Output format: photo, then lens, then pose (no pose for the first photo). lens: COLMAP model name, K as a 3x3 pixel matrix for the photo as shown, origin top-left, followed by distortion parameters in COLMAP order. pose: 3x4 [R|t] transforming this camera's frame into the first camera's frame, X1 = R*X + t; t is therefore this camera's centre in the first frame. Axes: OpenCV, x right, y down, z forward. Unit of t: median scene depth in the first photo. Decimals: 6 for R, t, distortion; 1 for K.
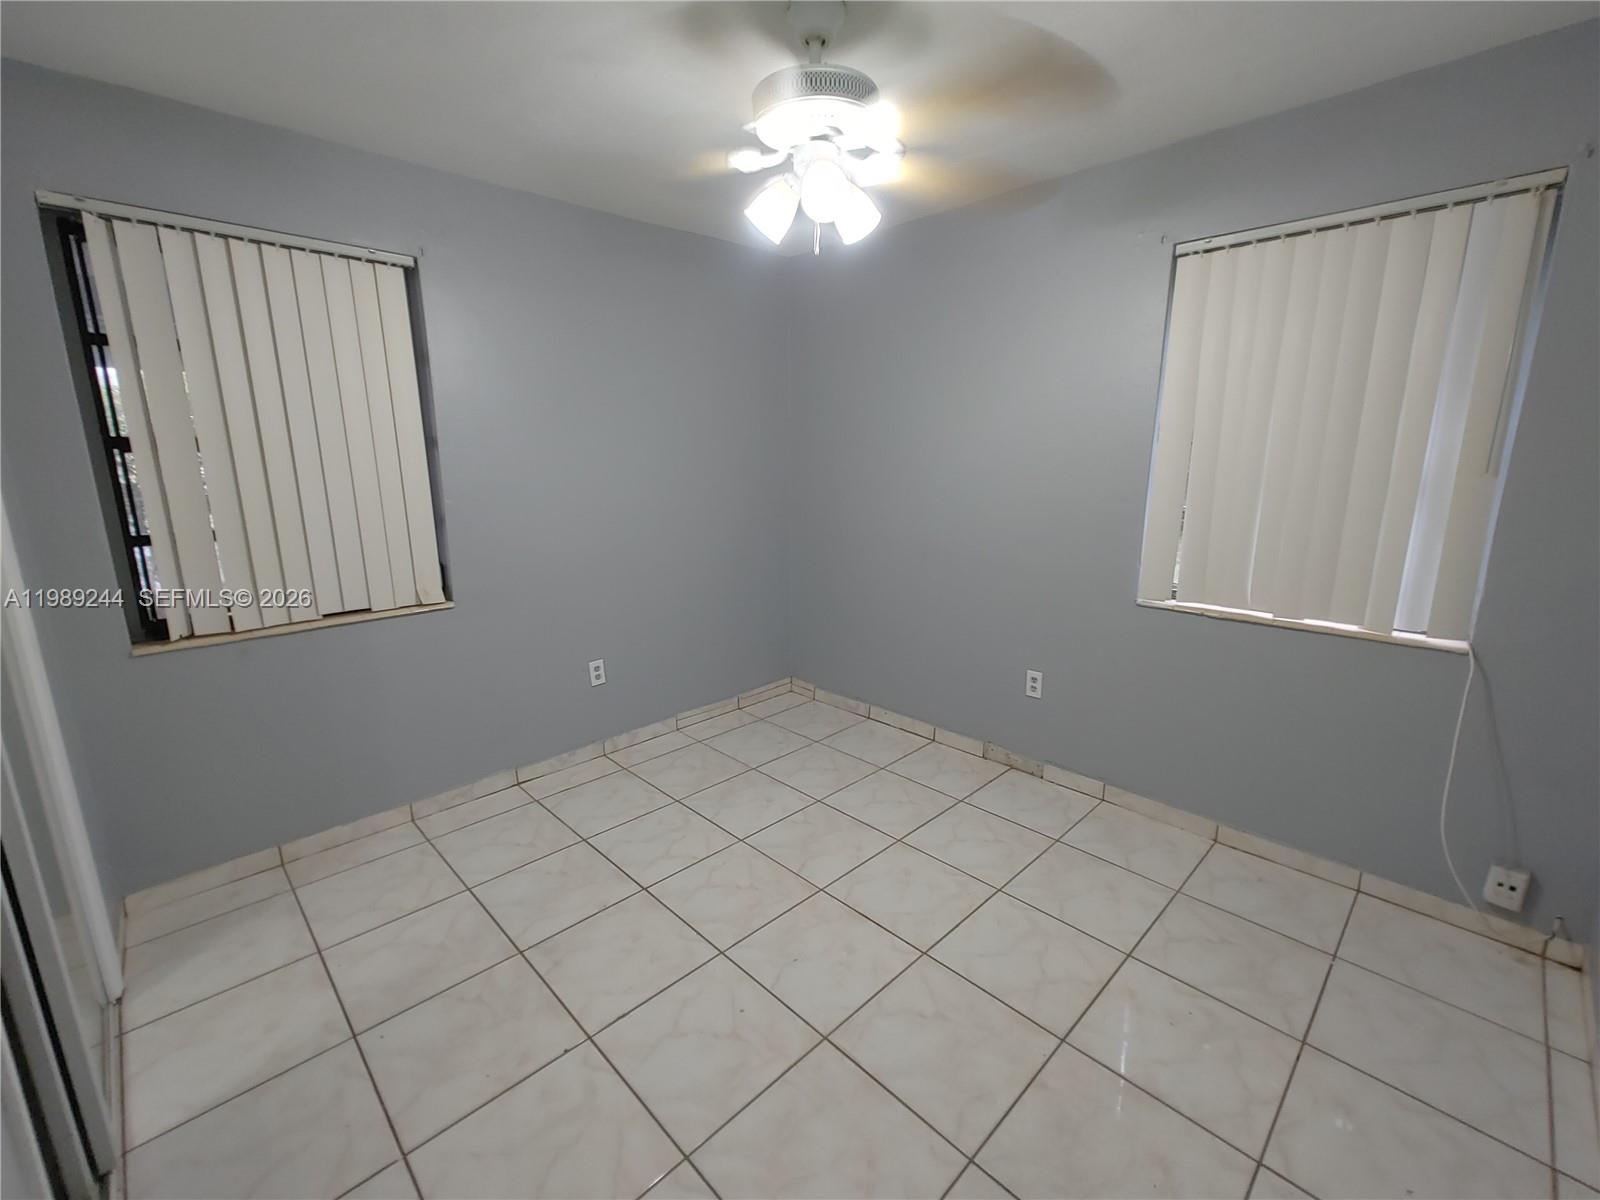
lens RADIAL K [[684.8, 0, 793.2], [0, 684.8, 596.7], [0, 0, 1]] dist [-0.000014, 0.000205]
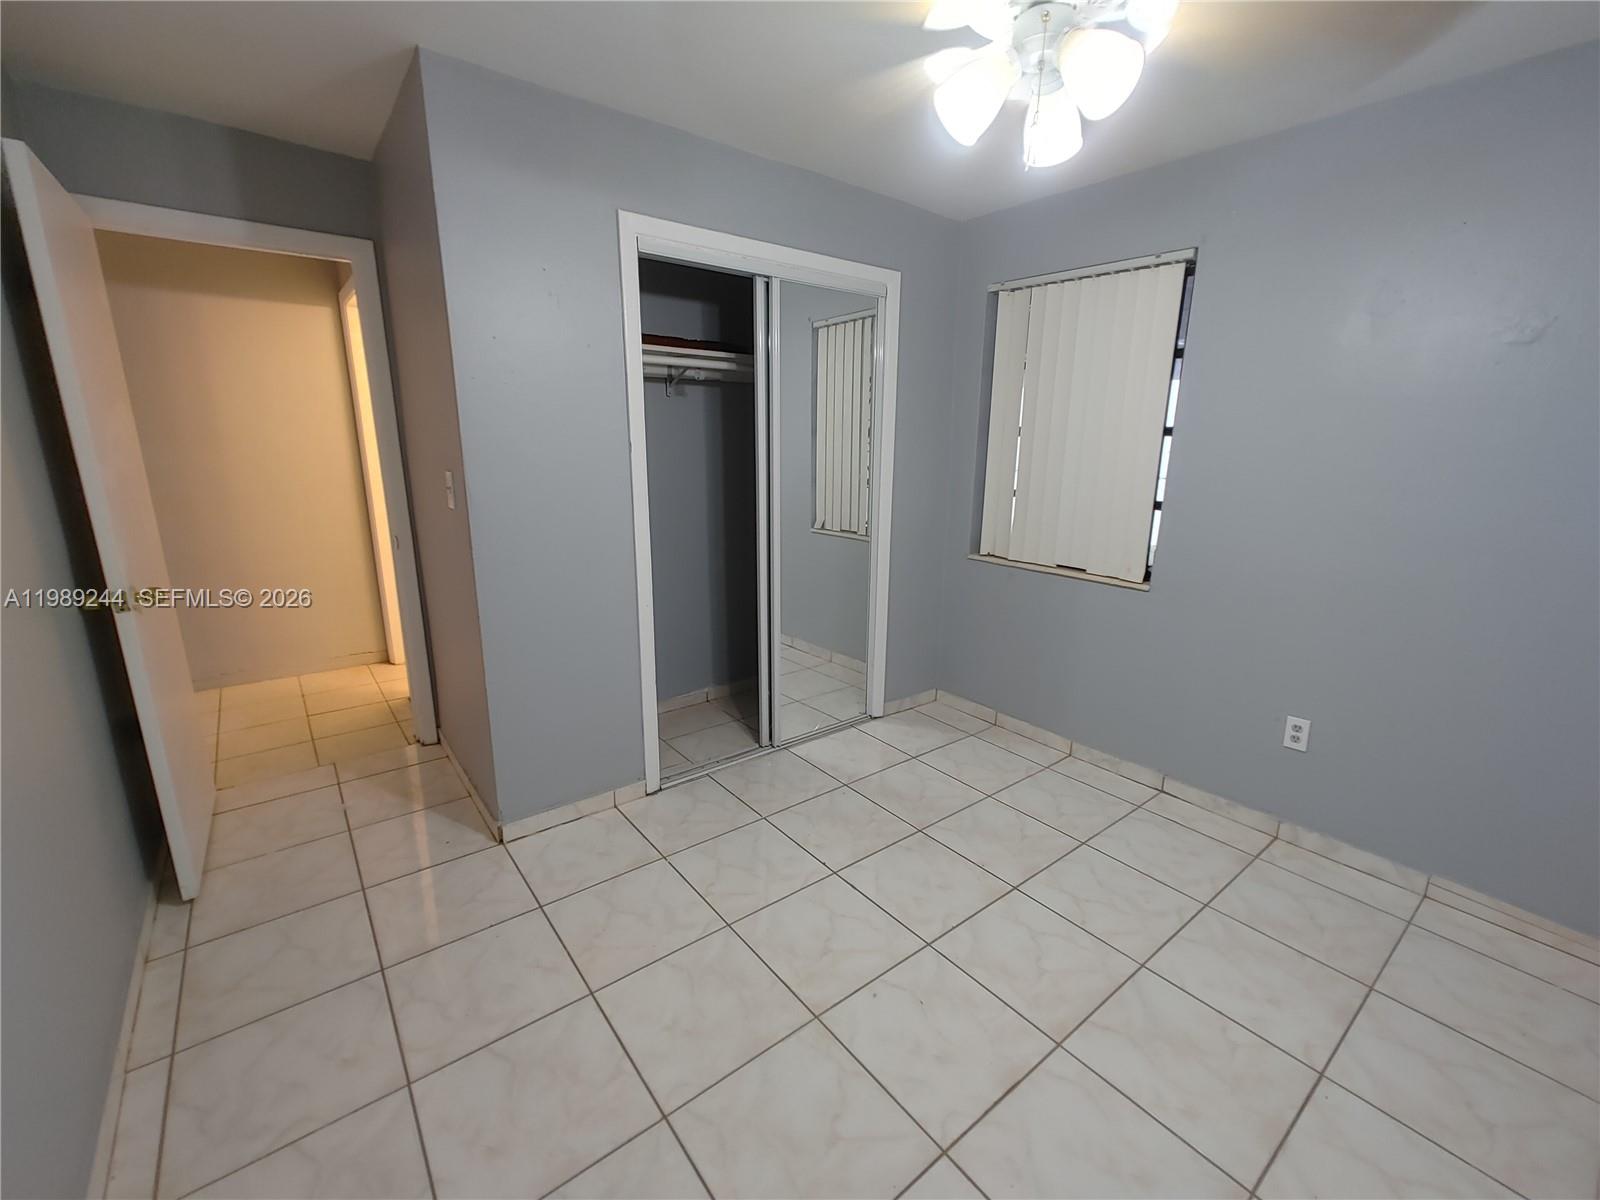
lens RADIAL K [[677.2, 0, 814.6], [0, 677.2, 599.7], [0, 0, 1]] dist [0.000345, 0.000667]
pose [[-0.093520, 0.235138, -0.967452, 0.591584], [-0.227322, 0.941001, 0.250684, -0.124200], [0.969319, 0.243367, -0.034550, 0.602842]]
